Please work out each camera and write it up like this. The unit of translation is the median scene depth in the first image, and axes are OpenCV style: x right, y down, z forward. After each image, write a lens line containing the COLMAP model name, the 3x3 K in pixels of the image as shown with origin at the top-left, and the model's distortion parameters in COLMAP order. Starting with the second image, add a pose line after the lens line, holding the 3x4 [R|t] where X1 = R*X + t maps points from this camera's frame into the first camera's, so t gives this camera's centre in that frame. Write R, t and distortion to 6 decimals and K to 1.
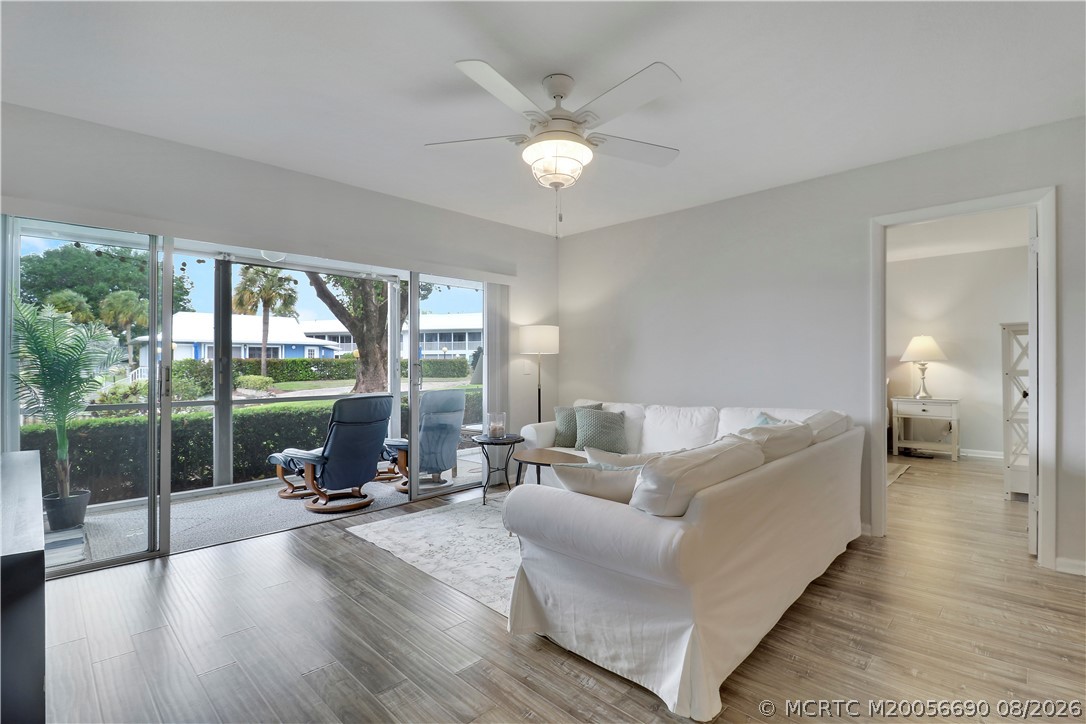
lens RADIAL K [[507.1, 0, 559.5], [0, 507.1, 358.5], [0, 0, 1]] dist [0.000096, -0.010668]
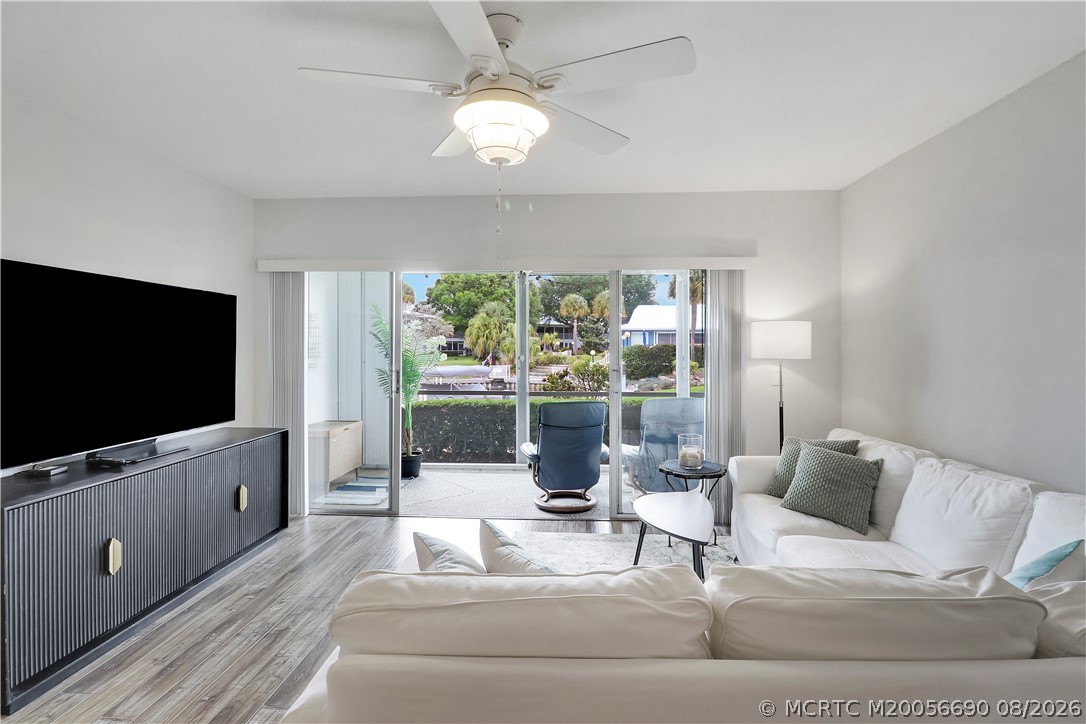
lens RADIAL K [[512.6, 0, 556.0], [0, 512.6, 344.8], [0, 0, 1]] dist [-0.015747, -0.000482]
pose [[0.658589, 0.001174, -0.752502, 0.375430], [0.004623, 0.999974, 0.005605, -0.044732], [0.752489, -0.007170, 0.658566, 0.343116]]
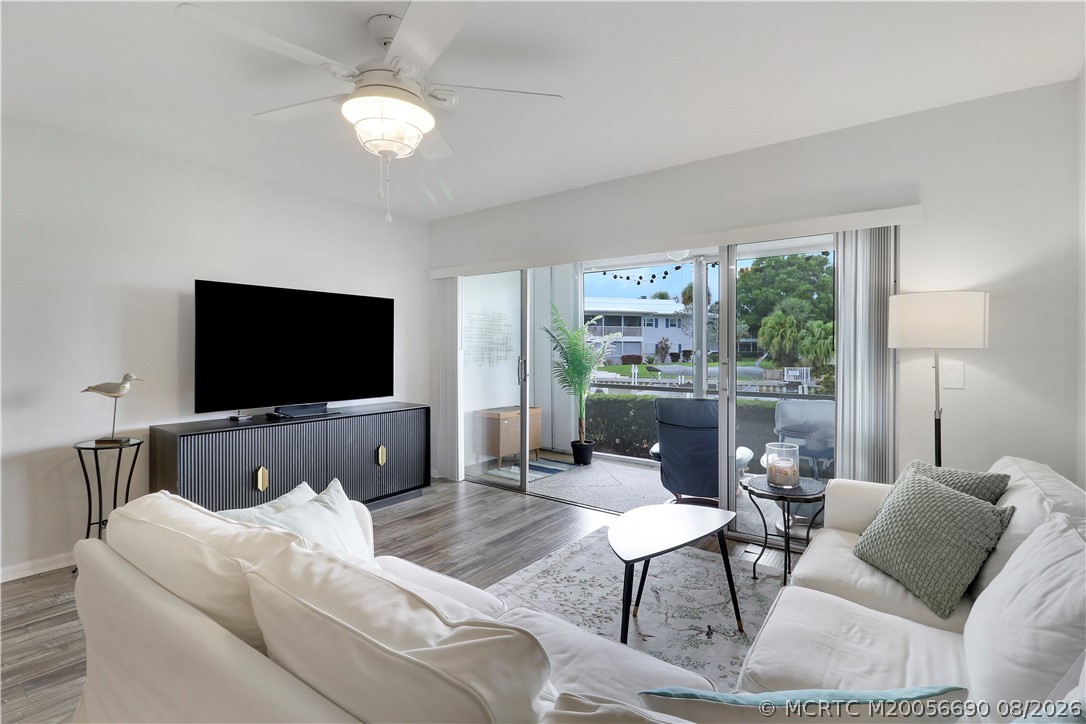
lens RADIAL K [[507.1, 0, 559.5], [0, 507.1, 358.5], [0, 0, 1]] dist [0.000096, -0.010668]
pose [[0.136189, 0.023211, -0.990411, 0.505549], [0.010493, 0.999636, 0.024870, -0.021061], [0.990627, -0.013780, 0.135896, 0.704762]]
